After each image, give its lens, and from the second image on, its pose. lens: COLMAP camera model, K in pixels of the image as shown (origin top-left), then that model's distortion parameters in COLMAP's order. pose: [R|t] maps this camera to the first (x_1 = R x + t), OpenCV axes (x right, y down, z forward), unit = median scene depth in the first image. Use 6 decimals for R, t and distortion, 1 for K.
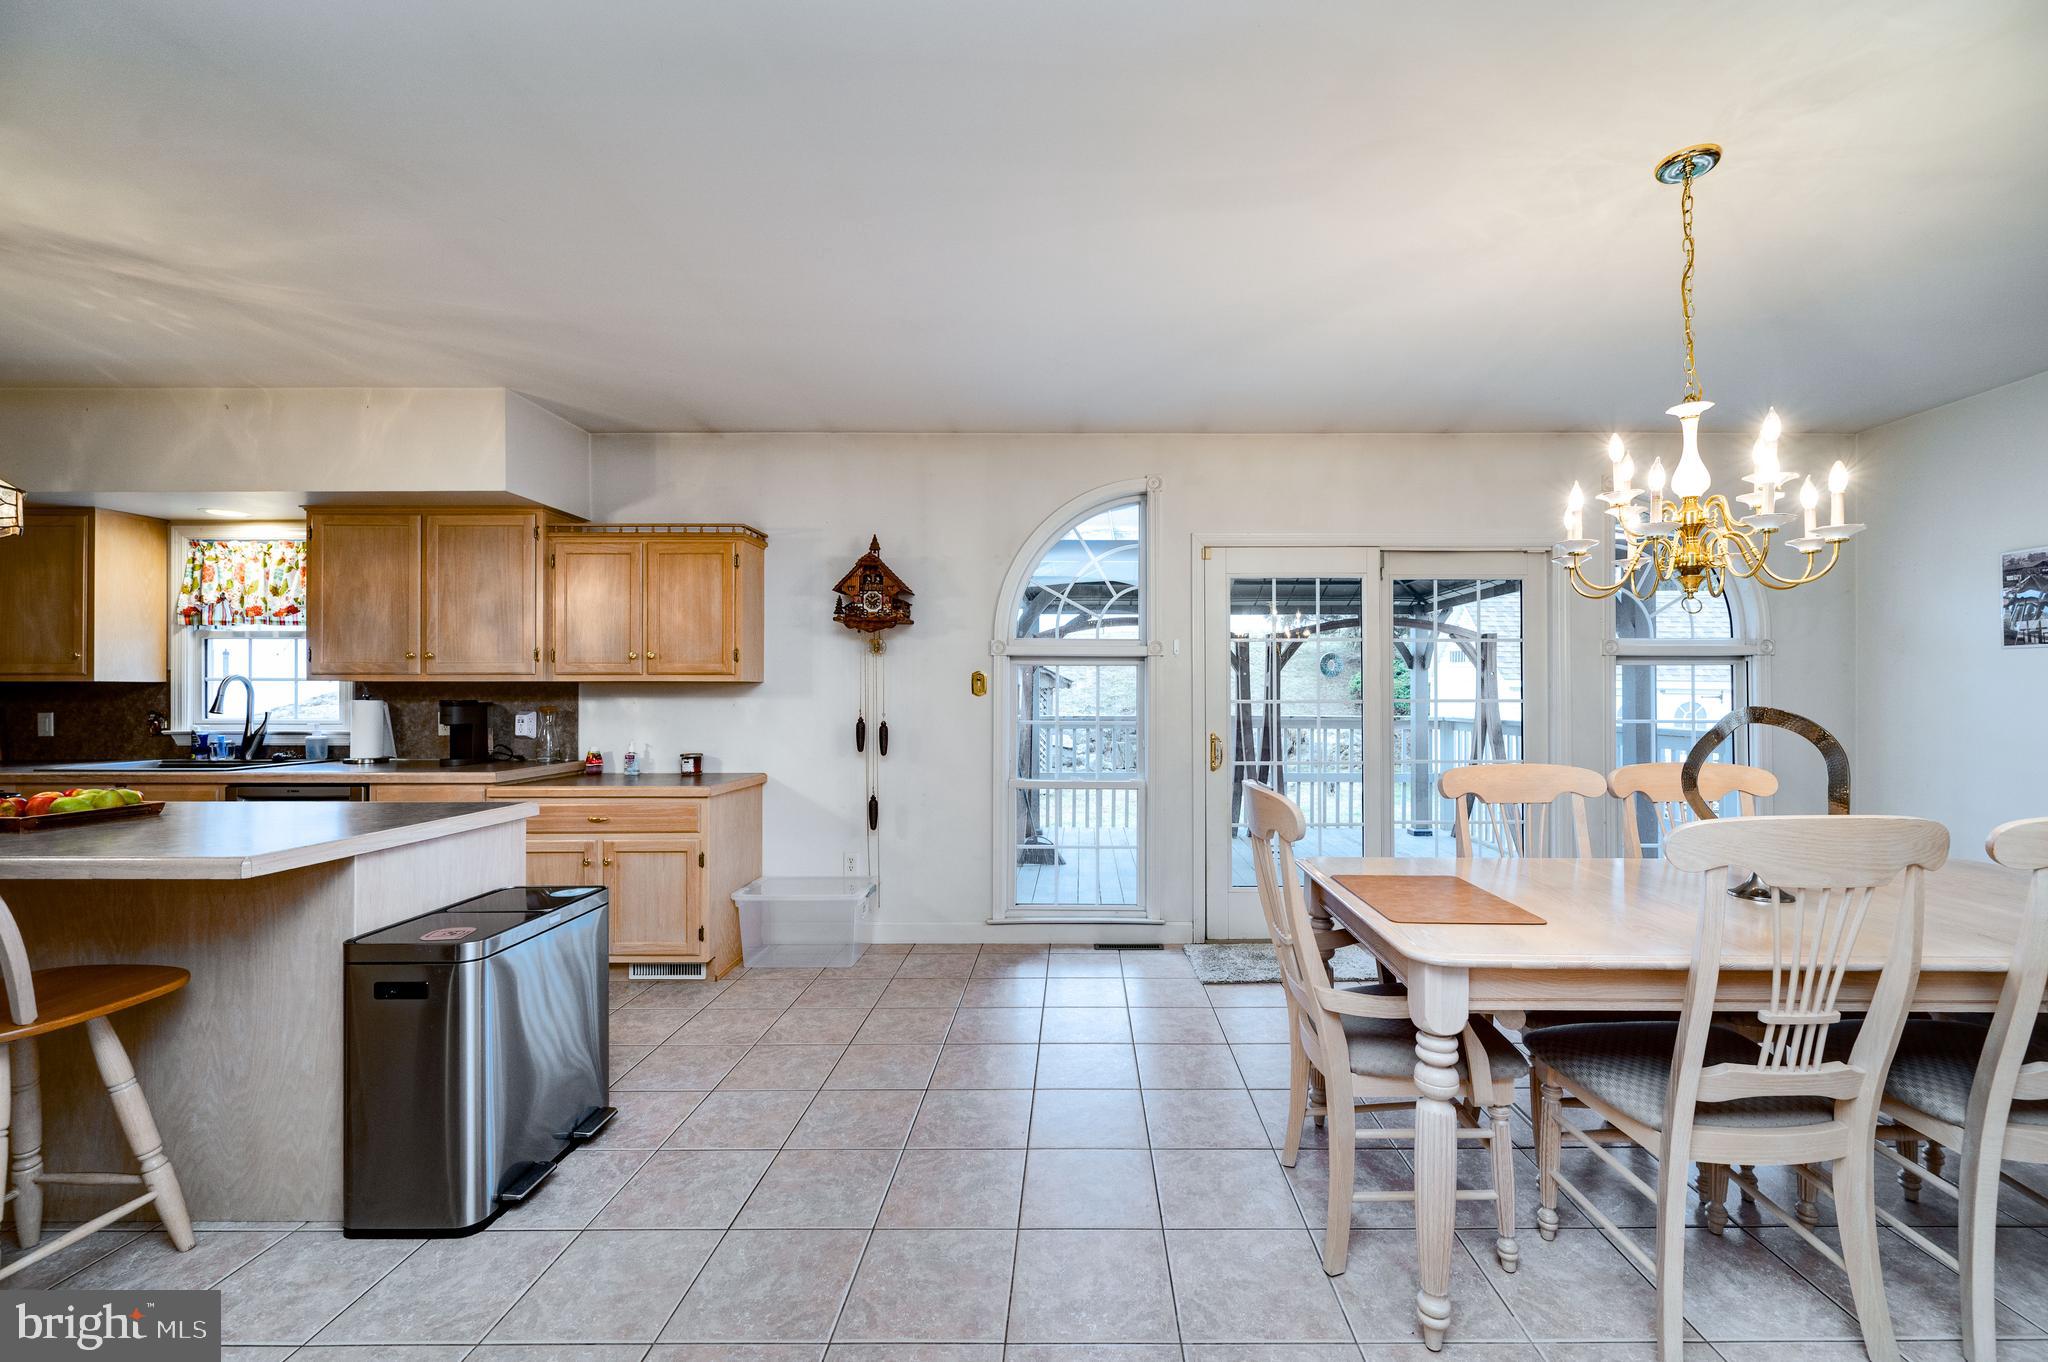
lens RADIAL K [[831.9, 0, 1076.2], [0, 831.9, 687.3], [0, 0, 1]] dist [-0.008299, -0.000248]
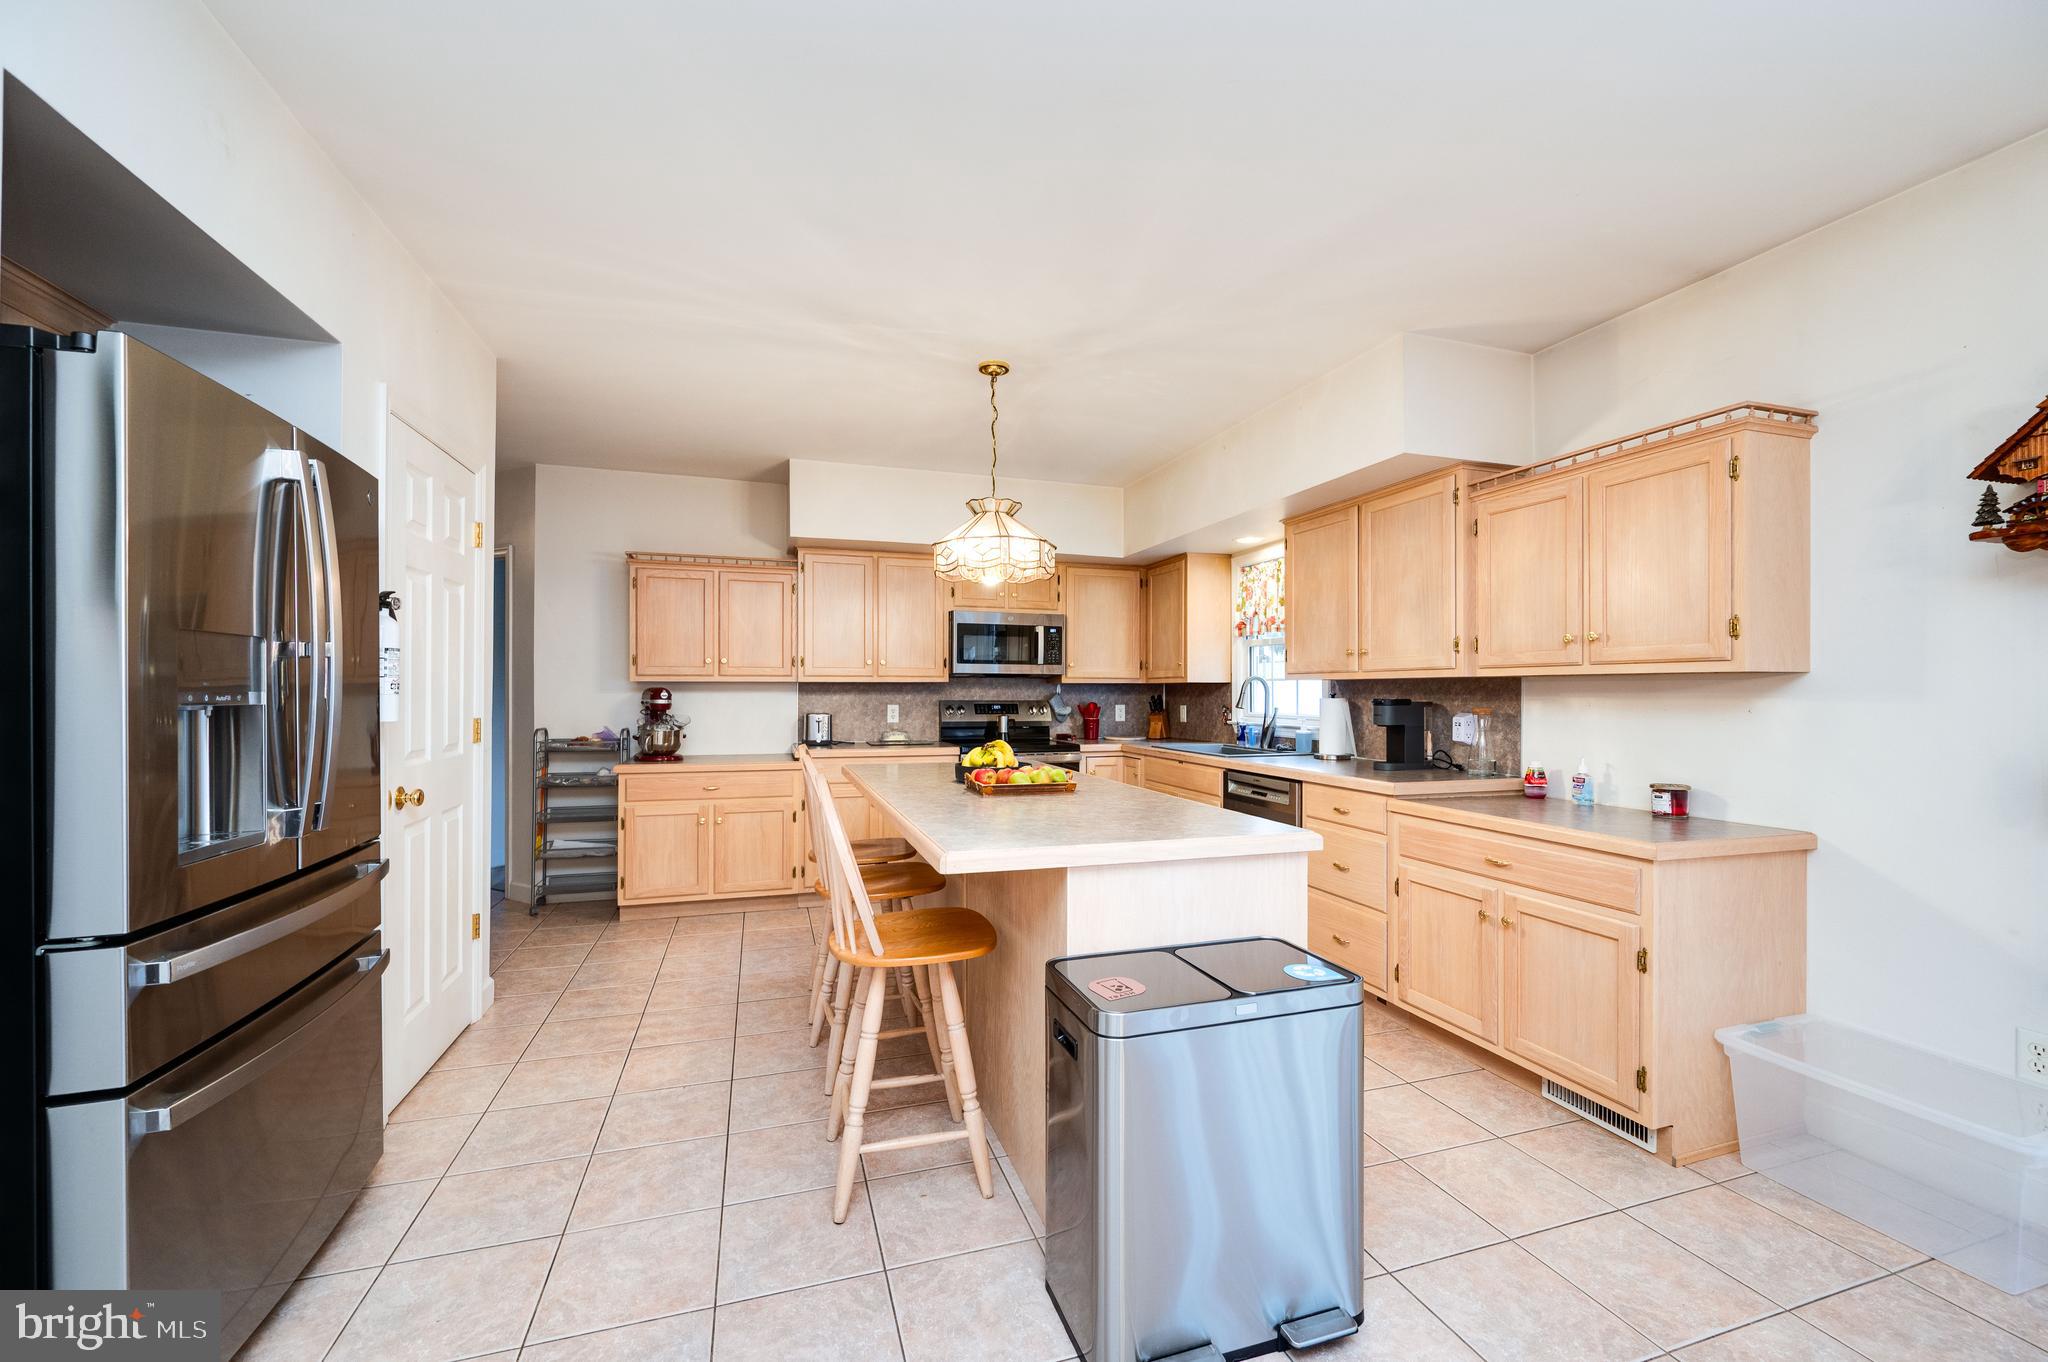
lens RADIAL K [[808.9, 0, 1035.5], [0, 808.9, 689.5], [0, 0, 1]] dist [-0.004112, -0.000305]
pose [[0.310761, -0.001805, -0.950486, -0.017982], [0.003764, 0.999993, -0.000669, 0.004057], [0.950481, -0.003370, 0.310765, 0.334655]]
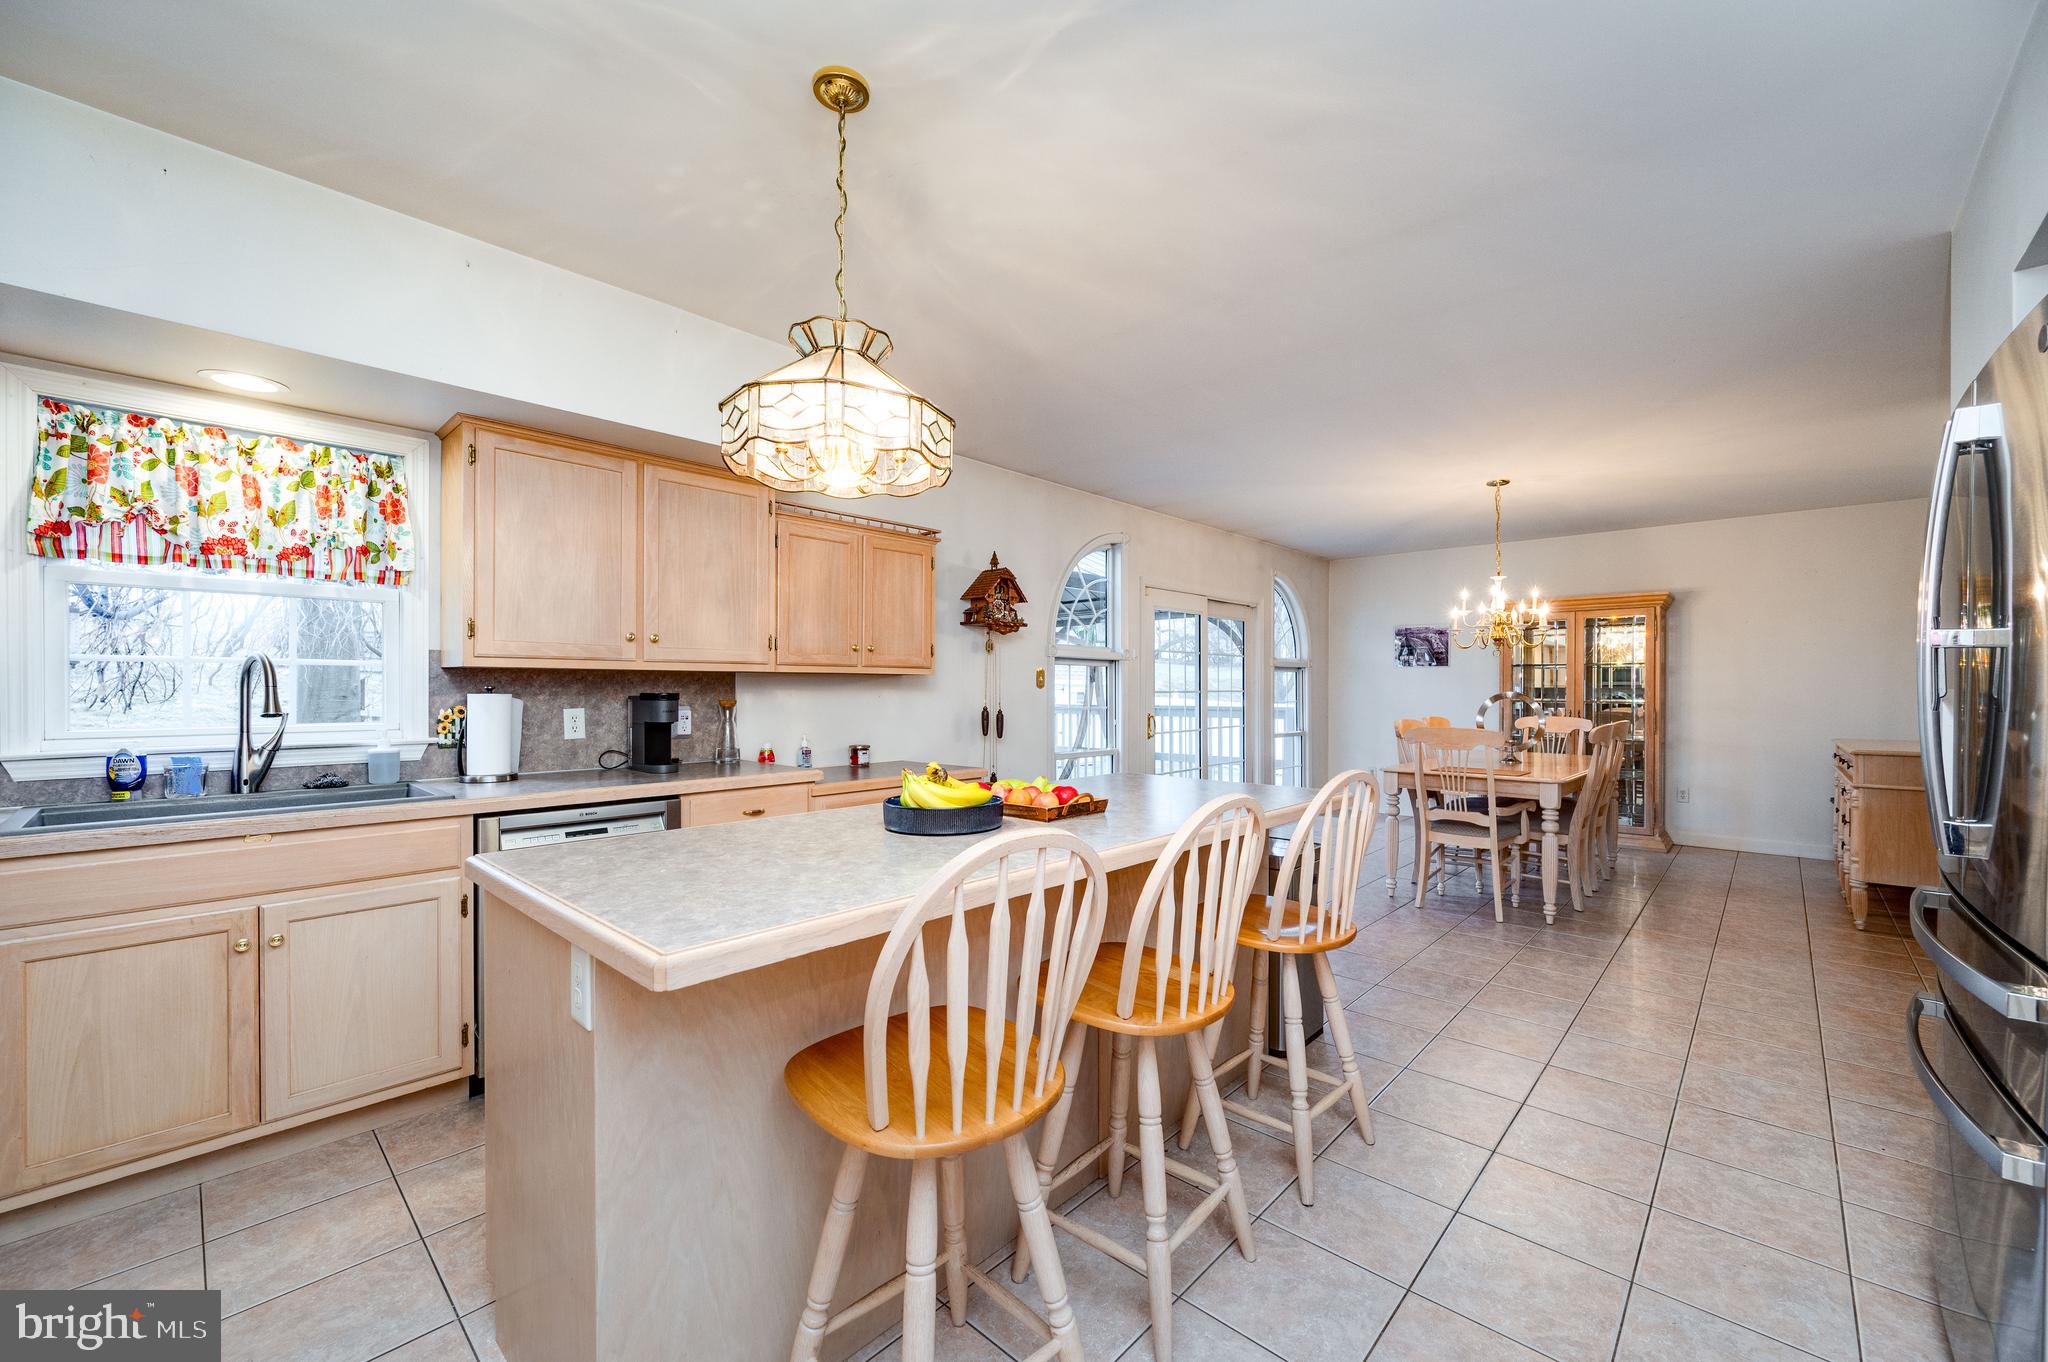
lens RADIAL K [[809.7, 0, 1045.2], [0, 809.7, 689.9], [0, 0, 1]] dist [-0.005909, 0.000865]
pose [[0.678737, -0.000885, 0.734381, -1.038192], [-0.006156, 0.999957, 0.006895, 0.004344], [-0.734356, -0.009201, 0.678702, 0.165657]]
